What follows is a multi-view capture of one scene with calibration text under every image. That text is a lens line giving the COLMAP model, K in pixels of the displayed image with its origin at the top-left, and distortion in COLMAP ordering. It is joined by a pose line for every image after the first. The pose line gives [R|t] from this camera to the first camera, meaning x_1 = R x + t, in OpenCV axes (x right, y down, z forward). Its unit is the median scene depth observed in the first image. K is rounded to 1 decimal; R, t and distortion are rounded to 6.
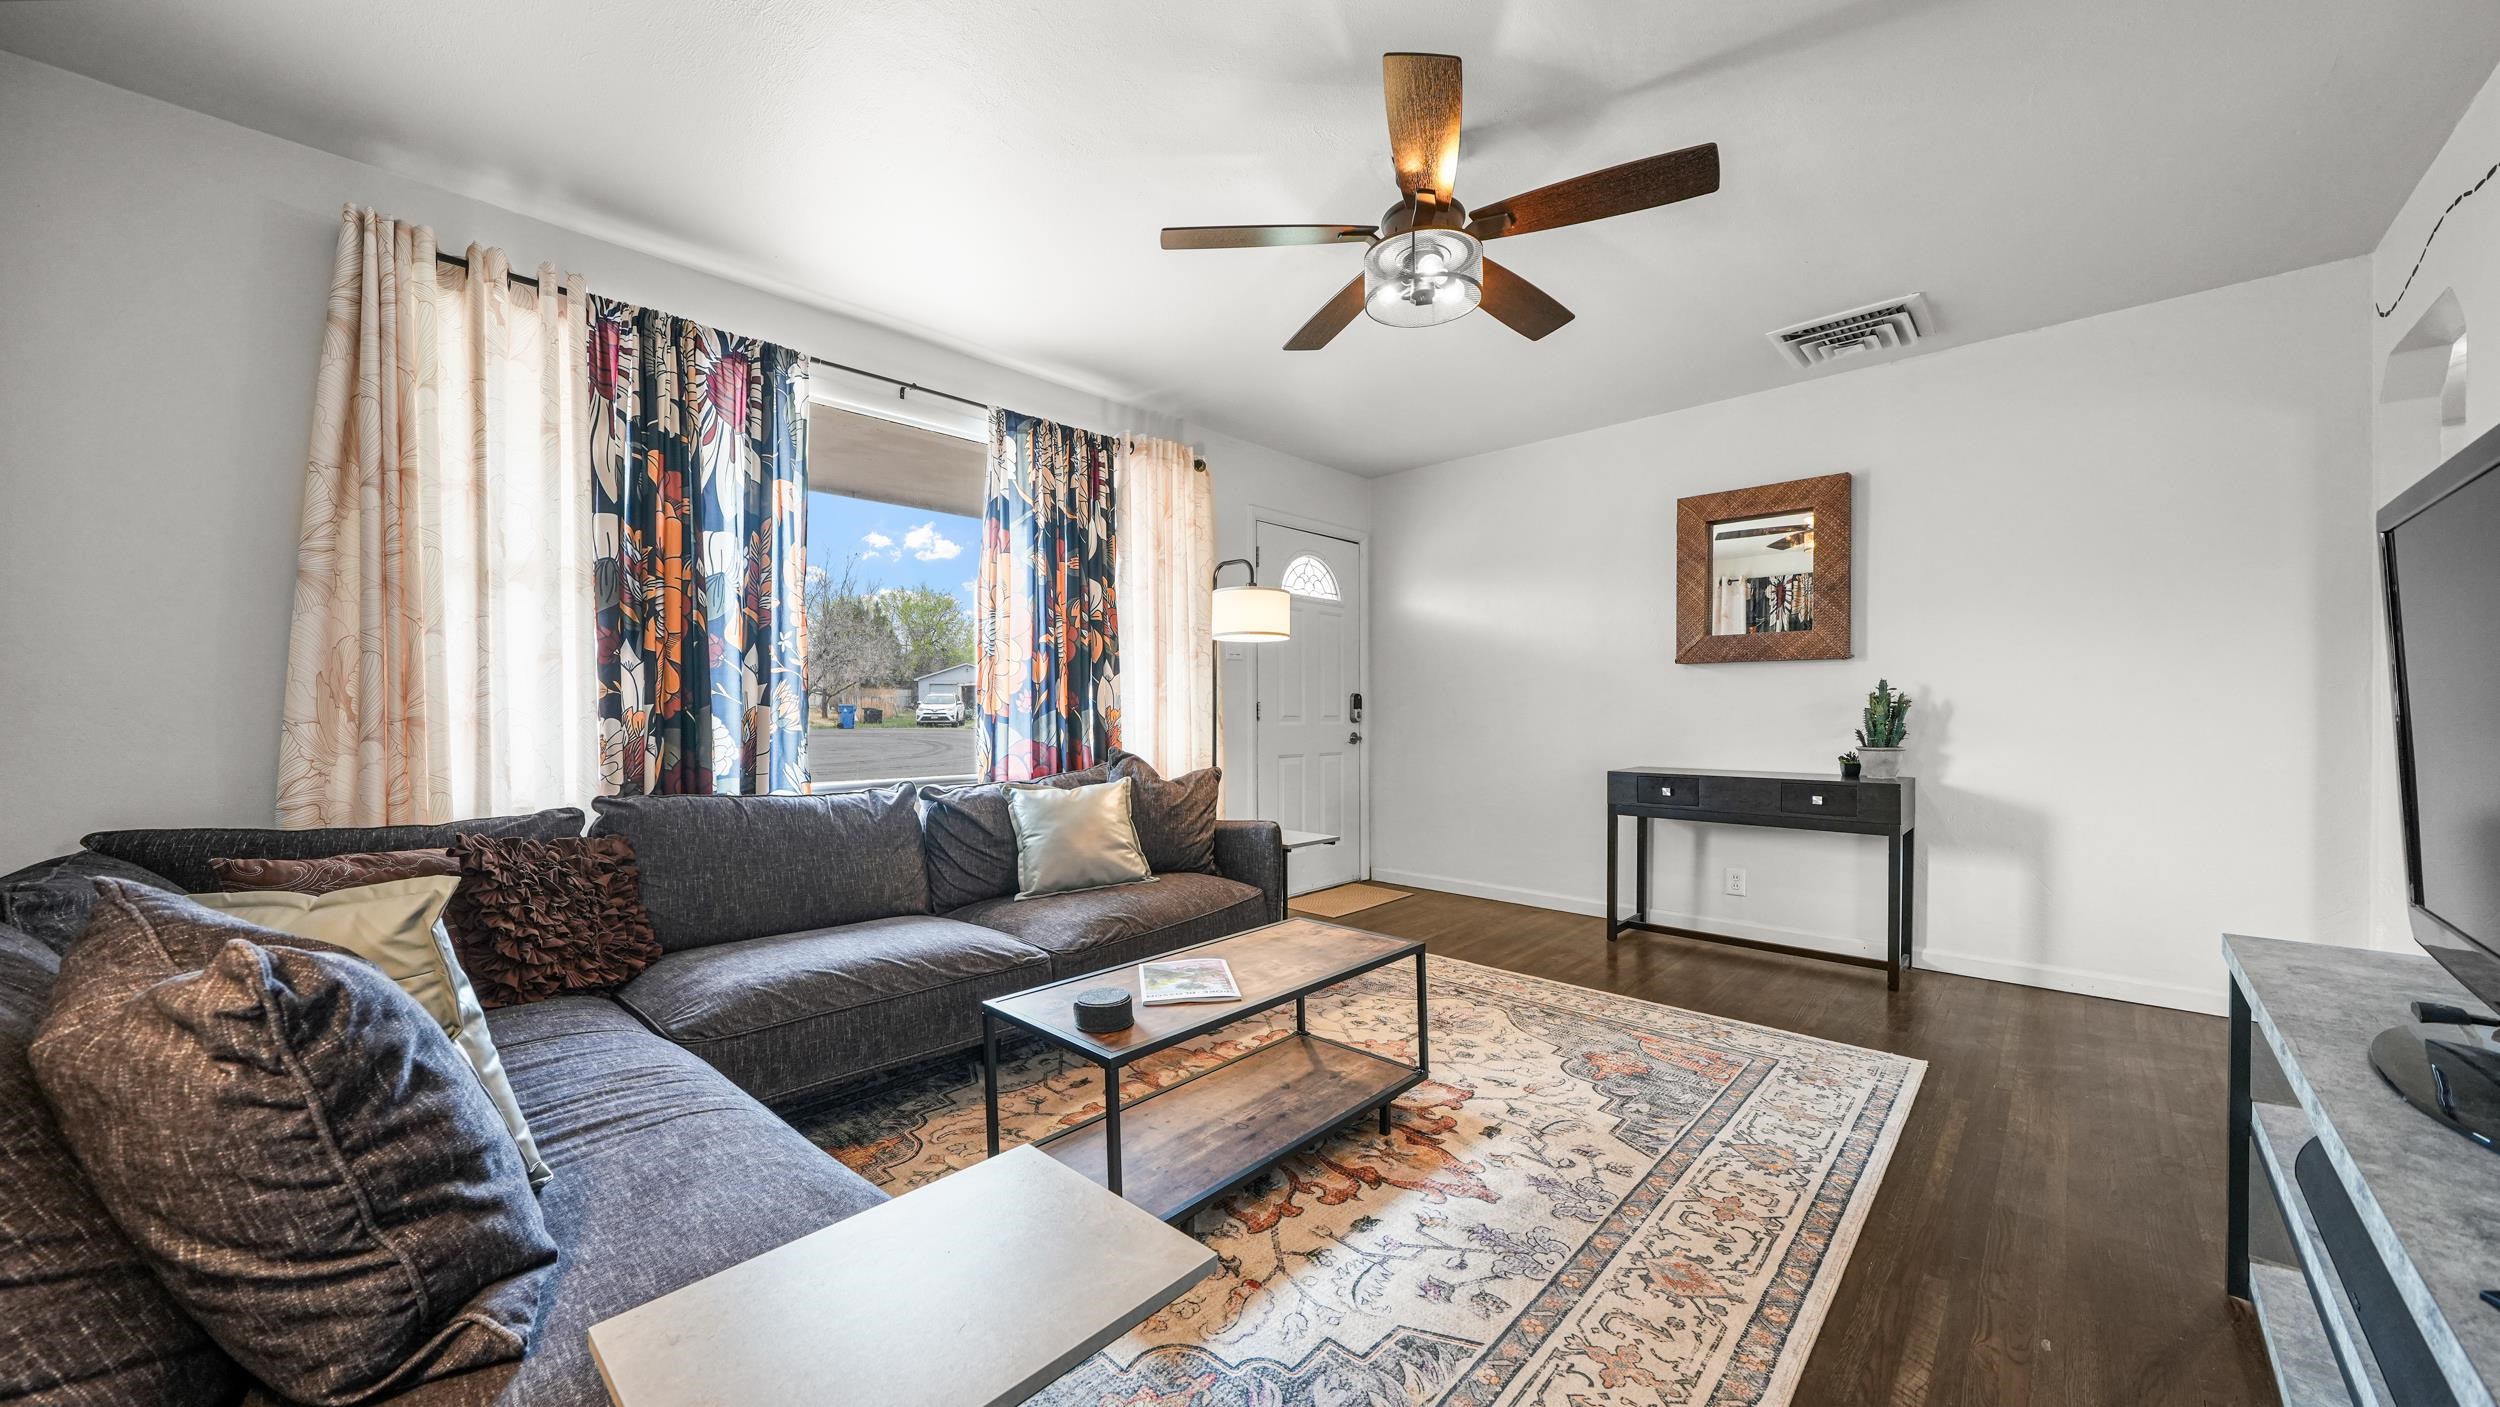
lens RADIAL K [[864.3, 0, 1298.6], [0, 864.3, 701.1], [0, 0, 1]] dist [-0.000024, 0.000071]
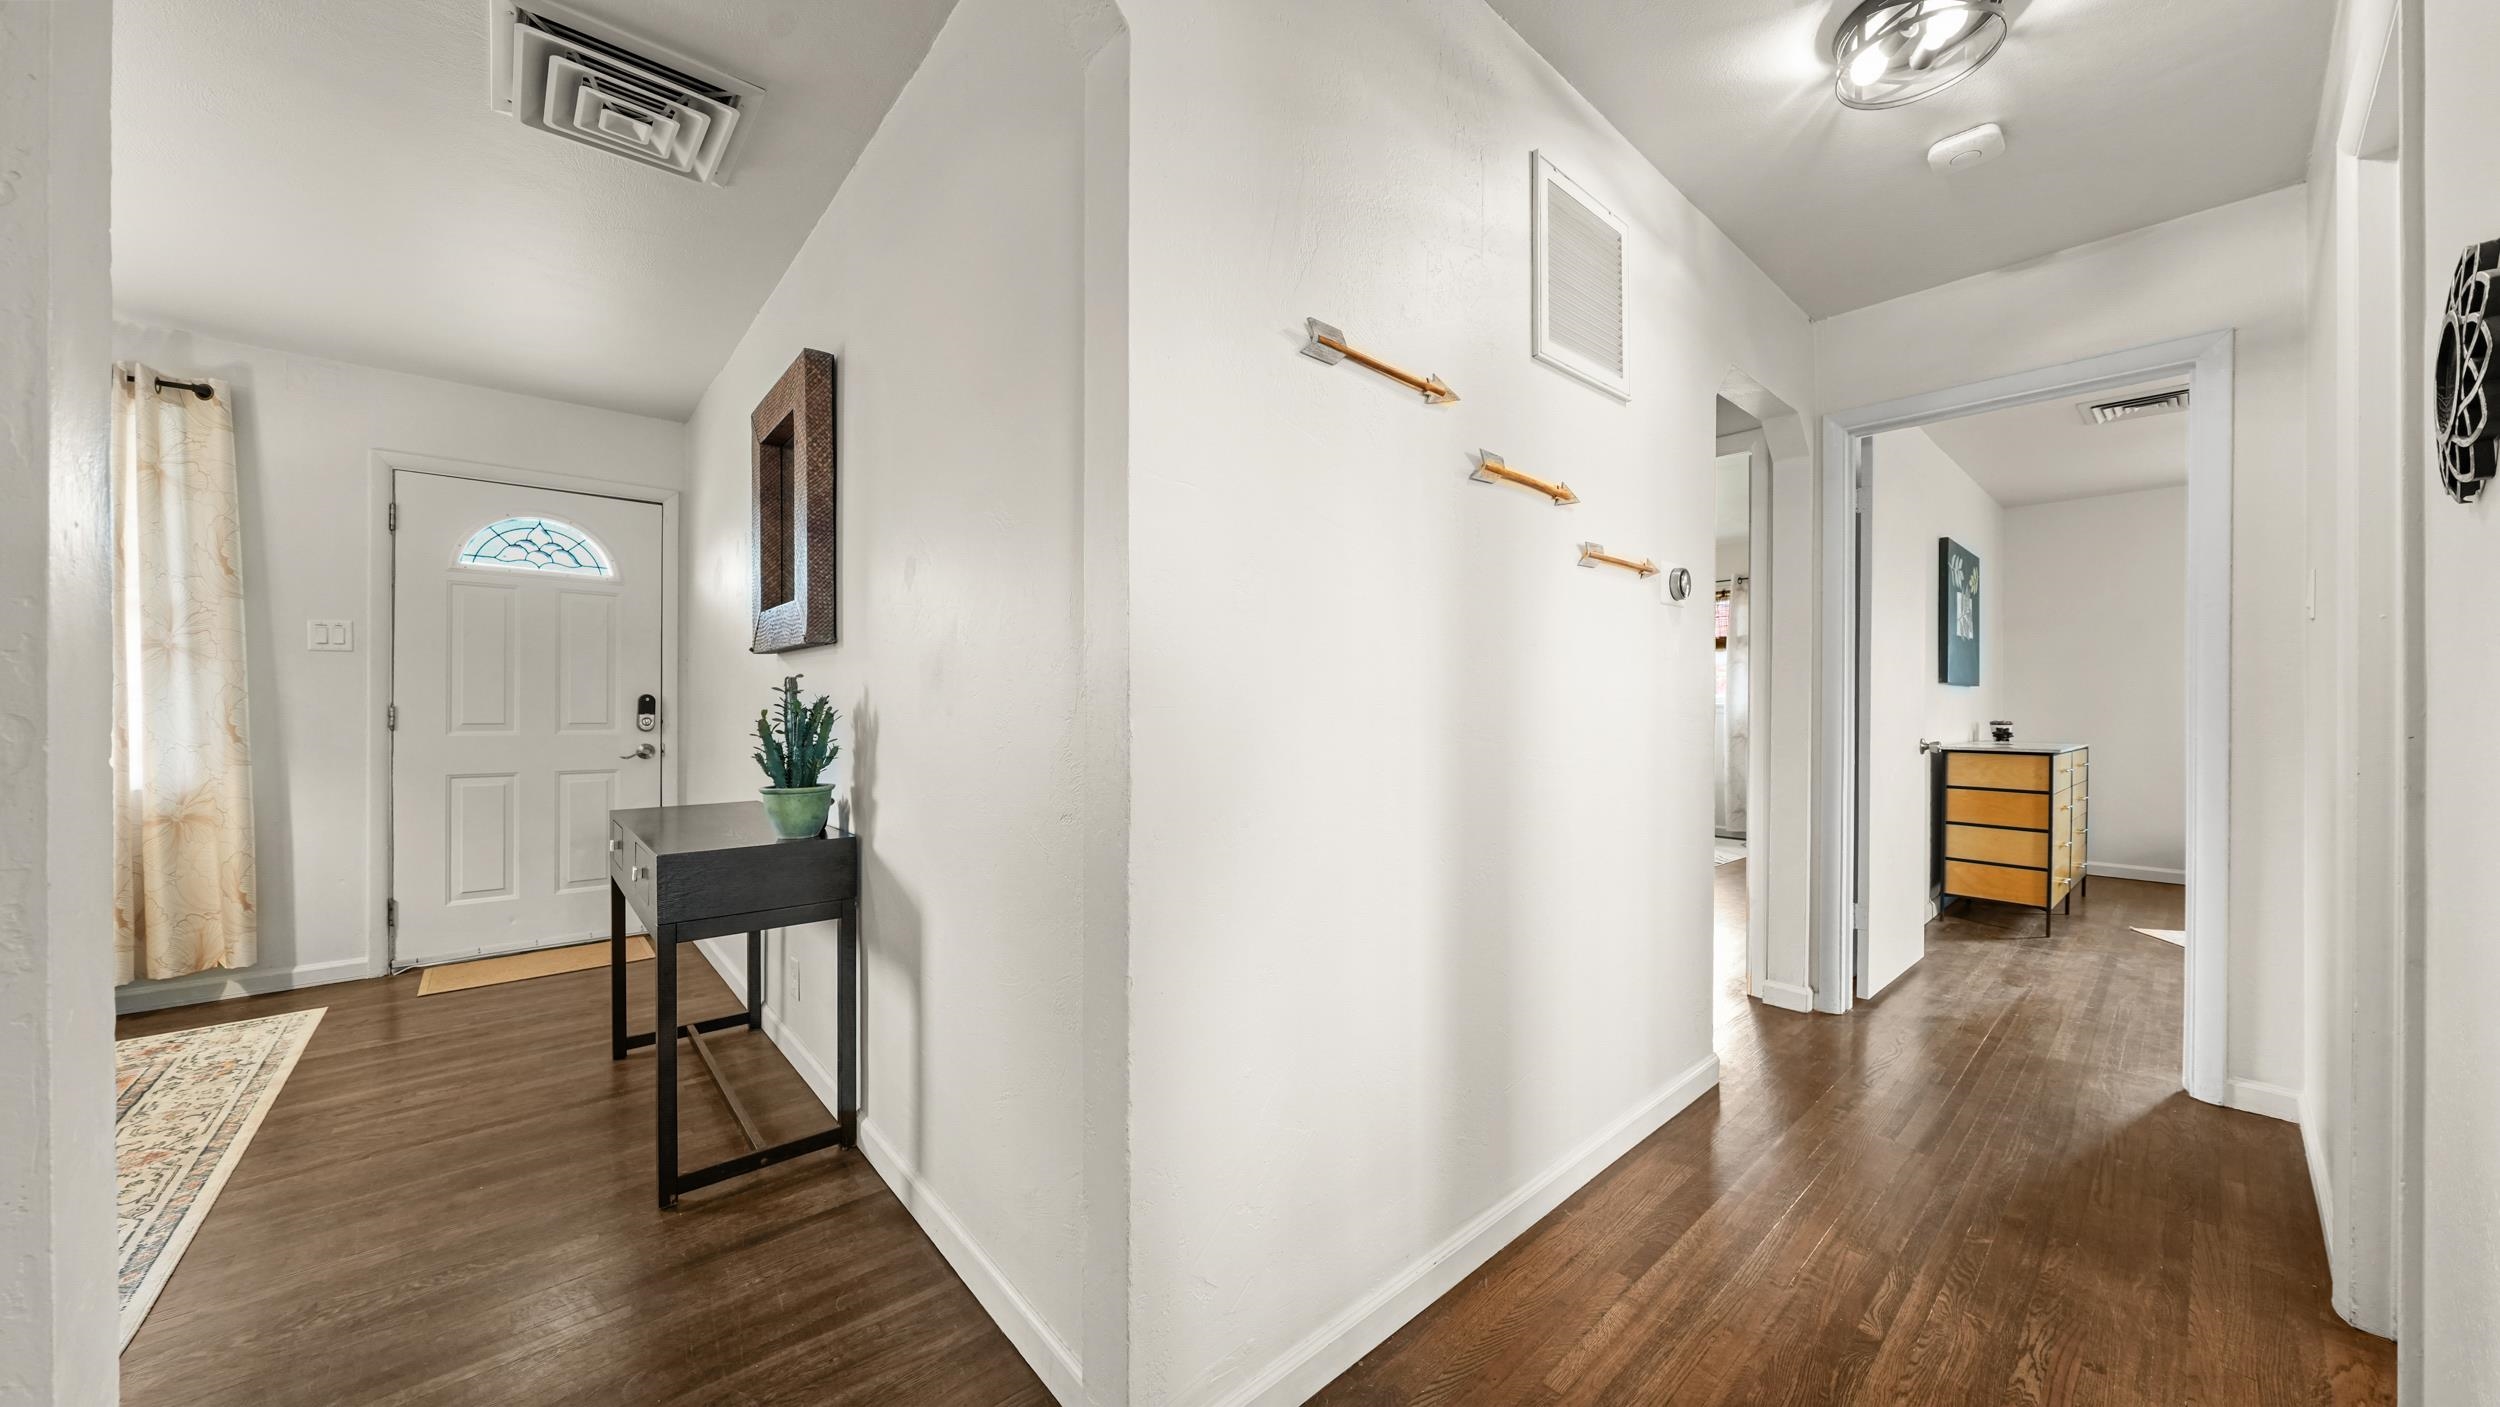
lens RADIAL K [[864.3, 0, 1298.6], [0, 864.3, 701.1], [0, 0, 1]] dist [-0.000024, 0.000071]
pose [[0.995822, 0.005732, -0.091141, 0.811105], [-0.005401, 0.999978, 0.003878, -0.009513], [0.091161, -0.003370, 0.995830, 0.313657]]
